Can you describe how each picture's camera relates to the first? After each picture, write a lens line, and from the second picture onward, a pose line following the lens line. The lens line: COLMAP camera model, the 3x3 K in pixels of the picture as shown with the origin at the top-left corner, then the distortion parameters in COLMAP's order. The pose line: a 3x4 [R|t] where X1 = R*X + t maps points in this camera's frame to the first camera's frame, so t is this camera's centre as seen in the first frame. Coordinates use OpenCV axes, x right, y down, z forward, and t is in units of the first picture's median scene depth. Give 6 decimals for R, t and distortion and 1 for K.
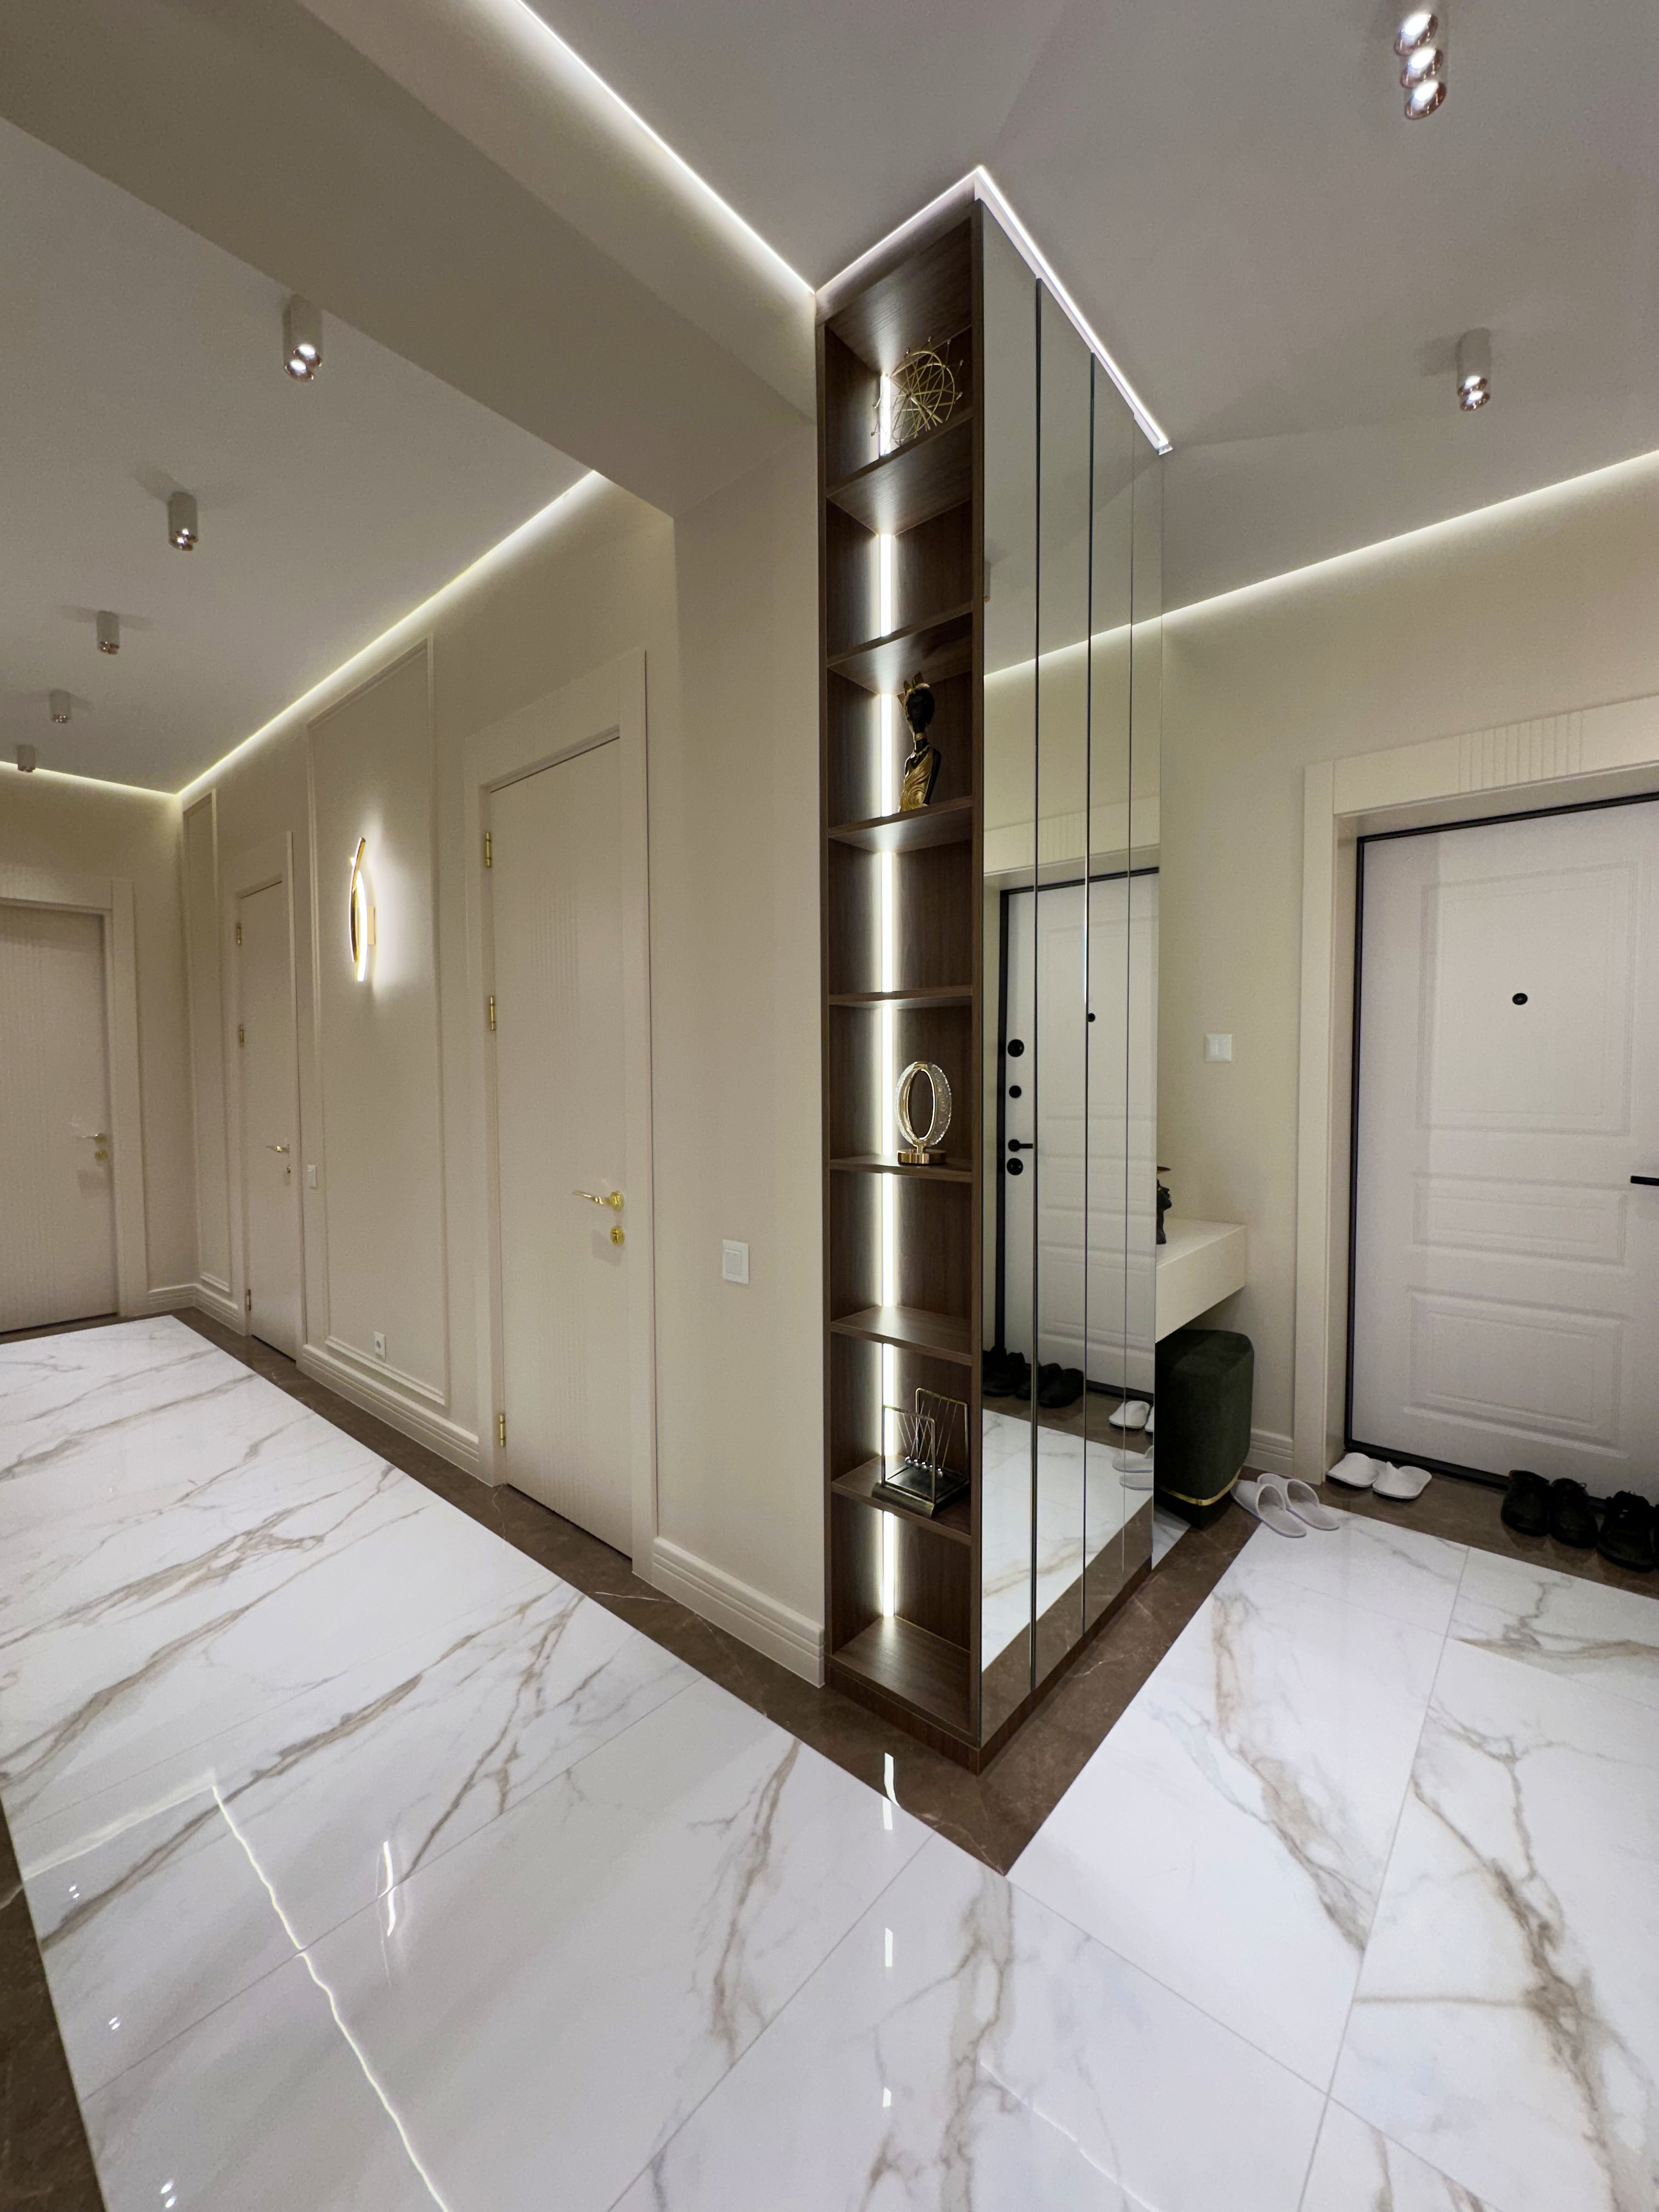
lens RADIAL K [[876.4, 0, 826.3], [0, 876.4, 1092.5], [0, 0, 1]] dist [-0.003087, 0.000618]
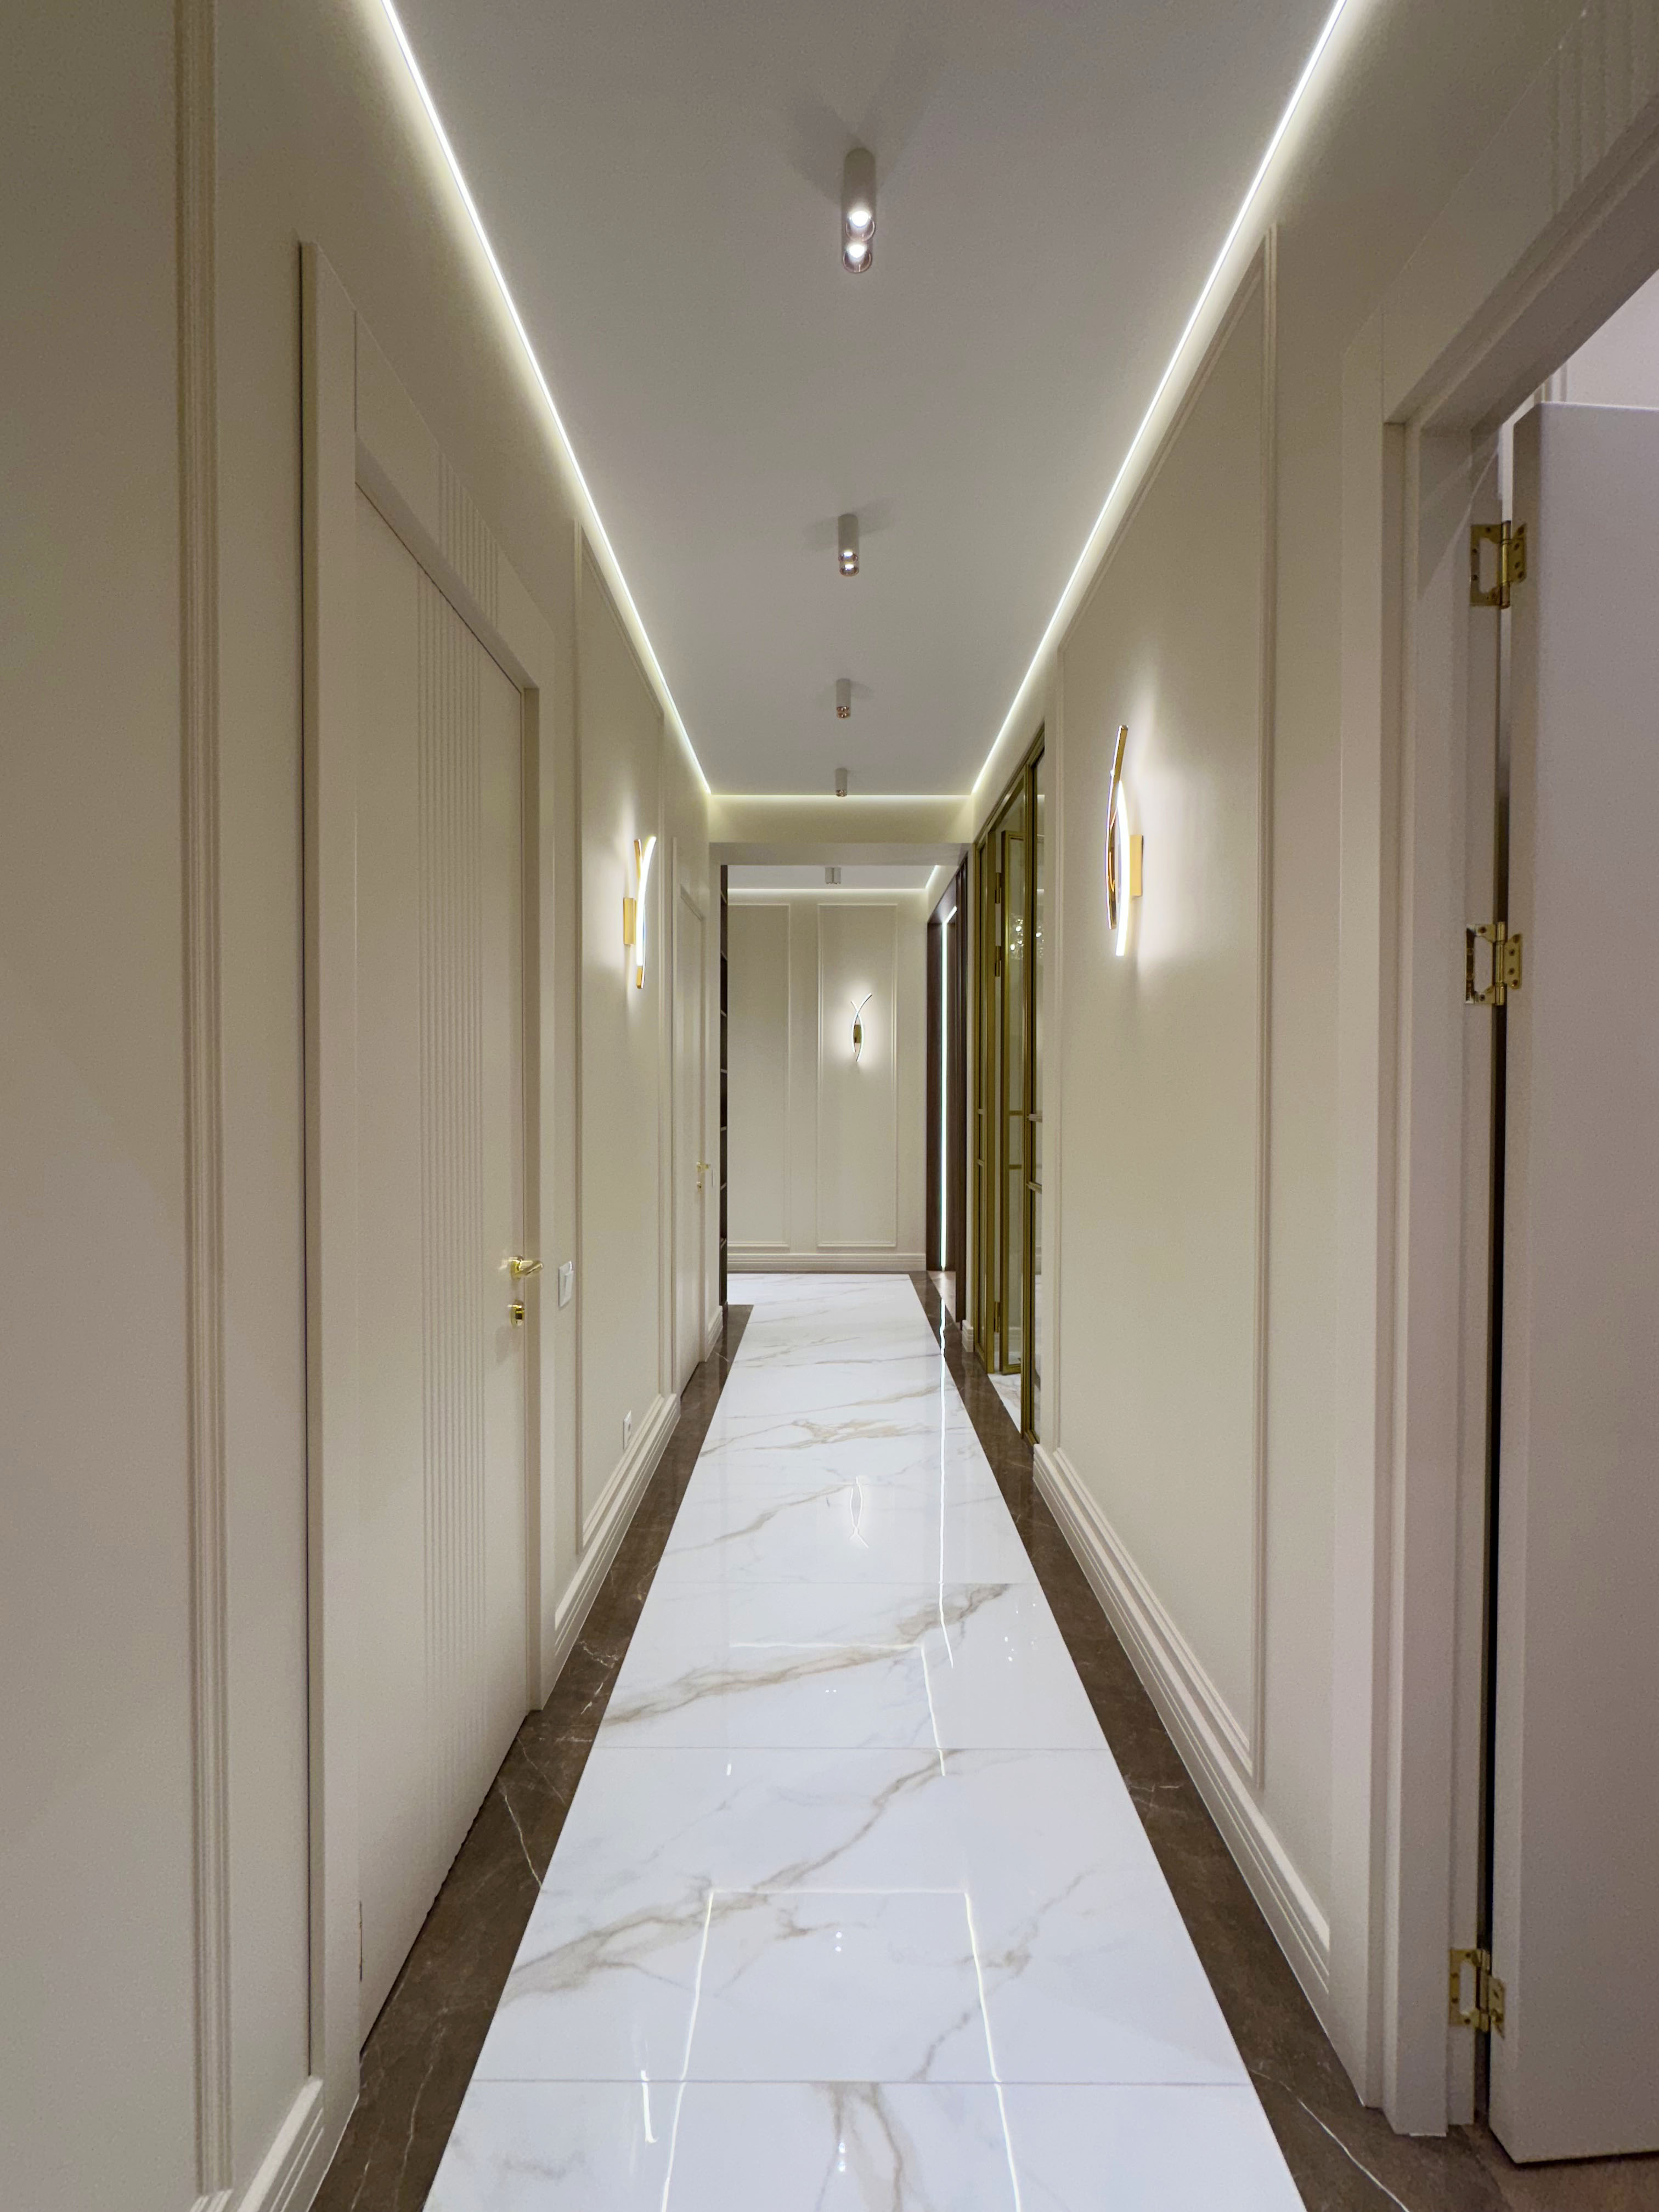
lens RADIAL K [[876.4, 0, 829.4], [0, 876.4, 1104.1], [0, 0, 1]] dist [-0.003087, 0.000618]
pose [[-0.651785, -0.007693, 0.758365, -1.930998], [0.021054, 0.999380, 0.028233, -0.054841], [-0.758111, 0.034369, -0.651219, 2.129121]]
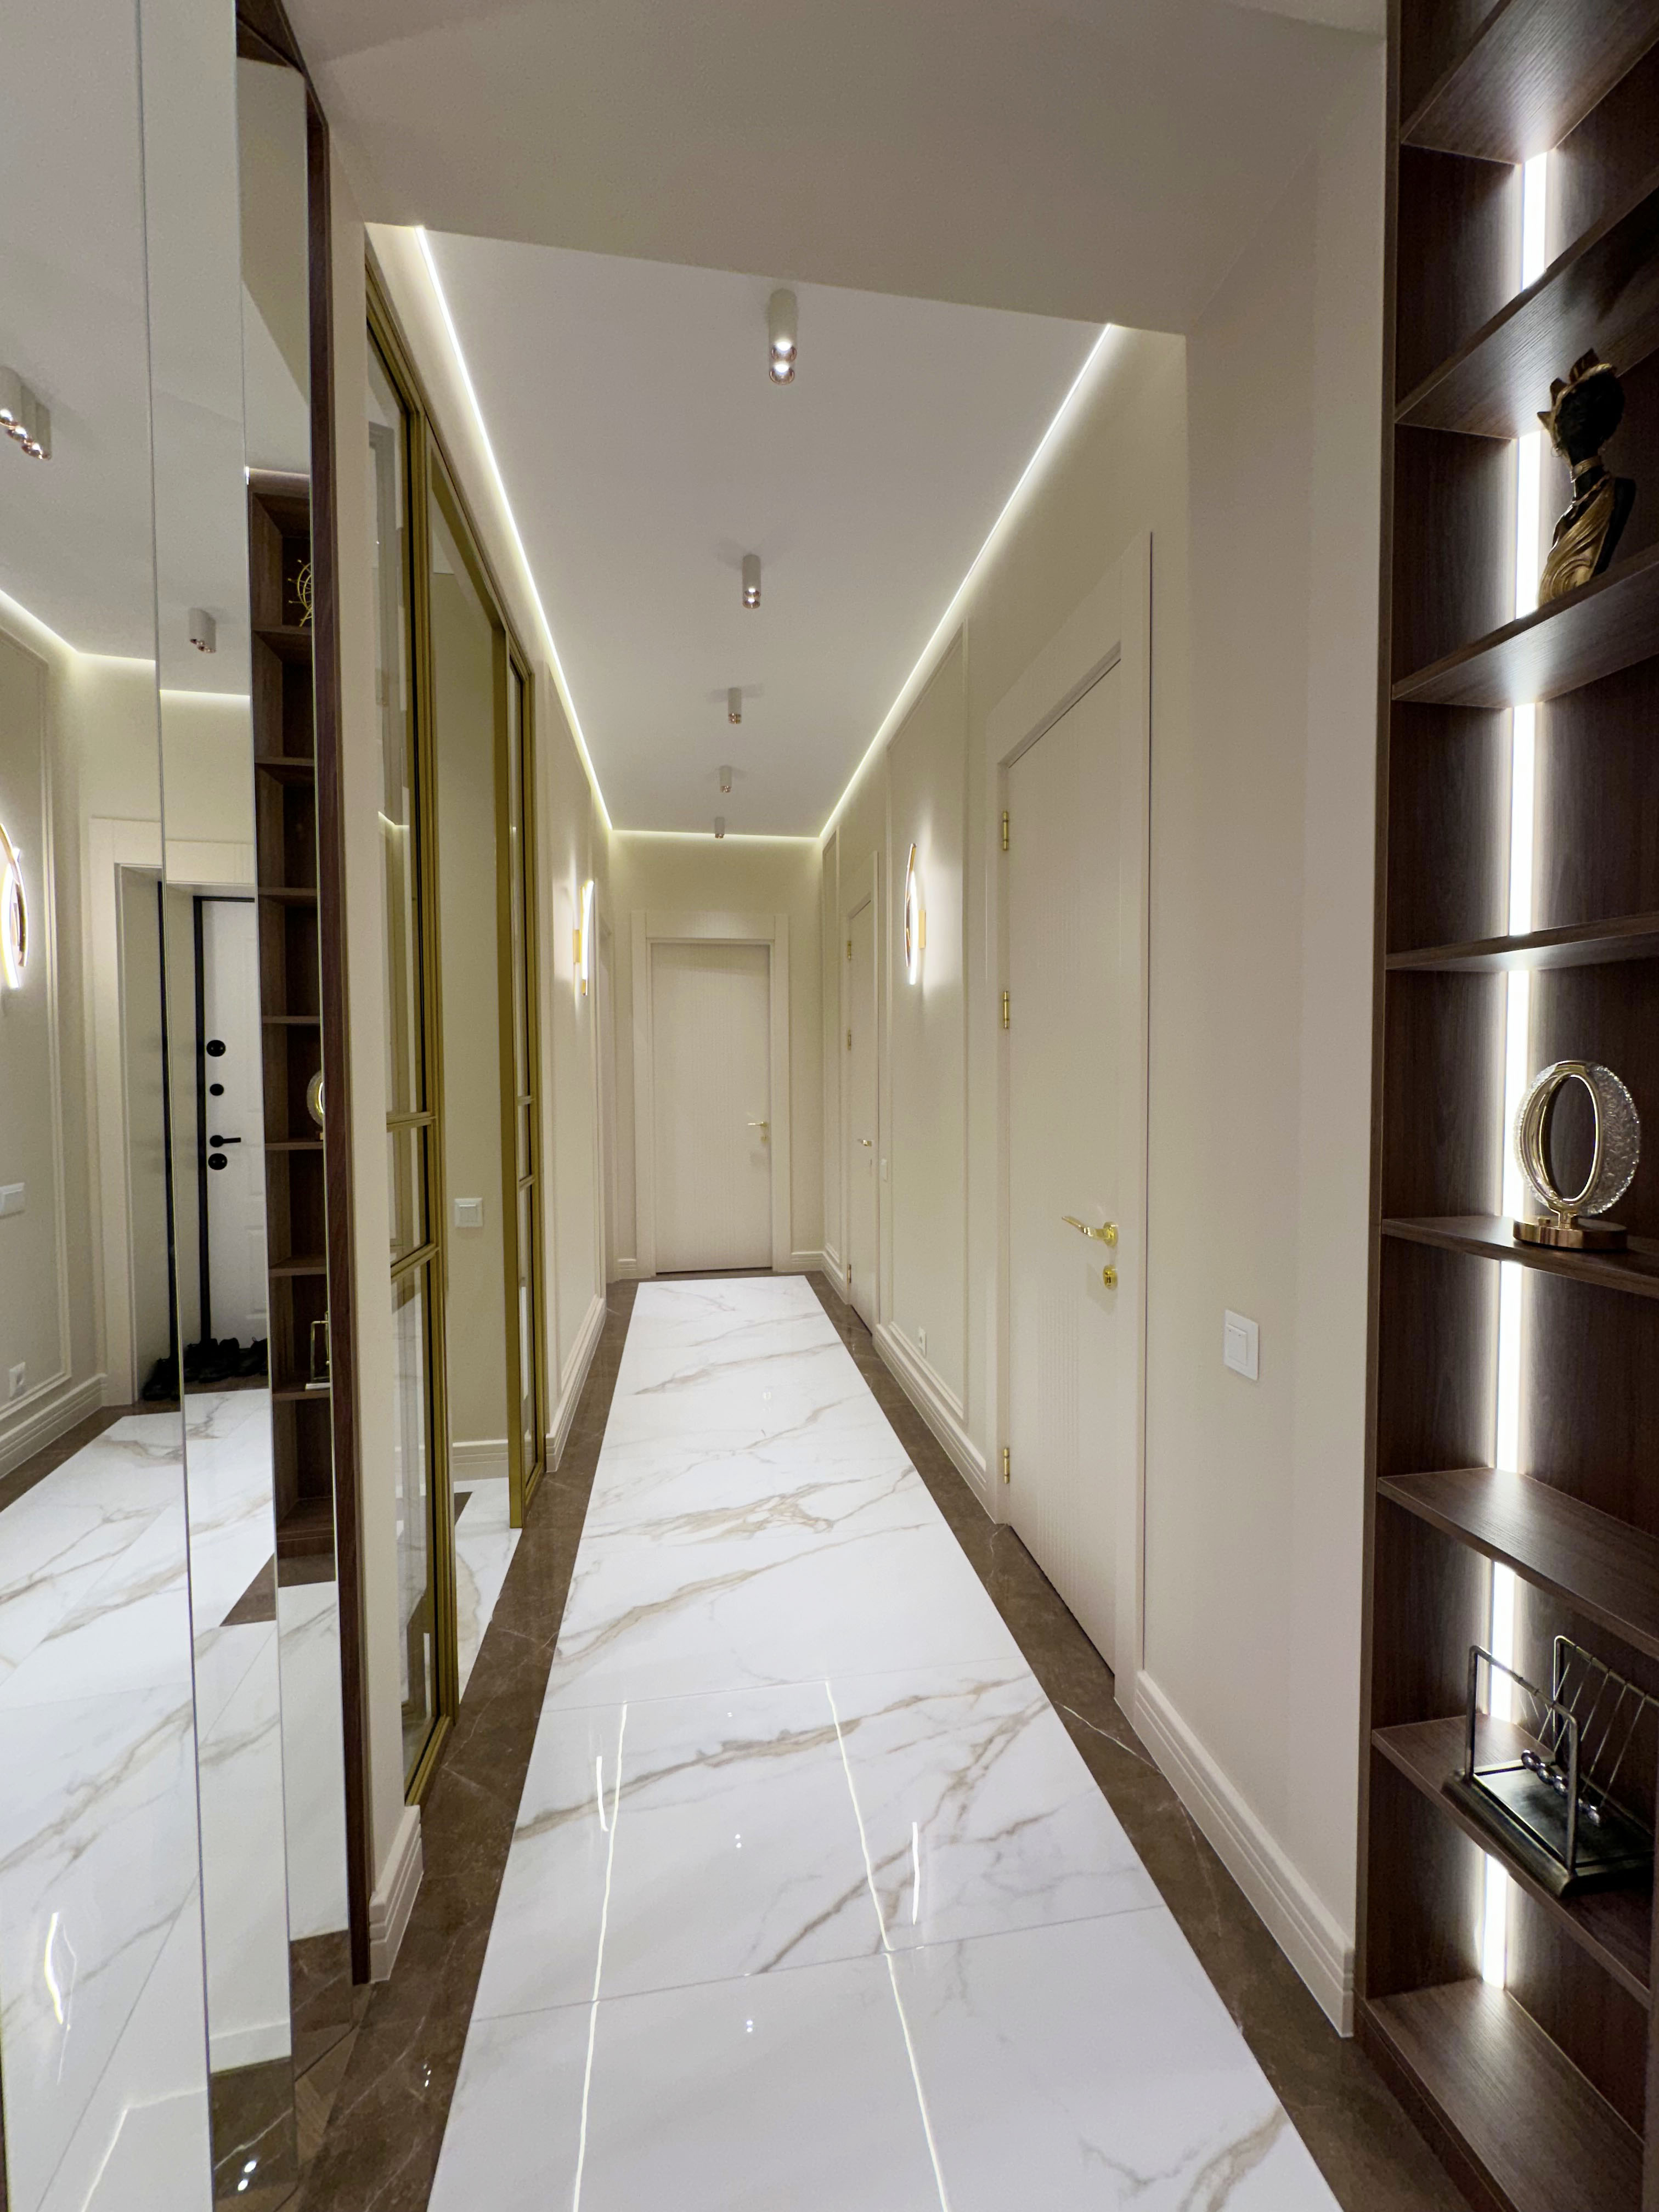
lens RADIAL K [[876.4, 0, 833.9], [0, 876.4, 1099.0], [0, 0, 1]] dist [-0.003087, 0.000618]
pose [[0.769516, 0.021334, -0.638271, 0.085929], [-0.015941, 0.999772, 0.014199, -0.009559], [0.638428, -0.000751, 0.769681, 0.232448]]
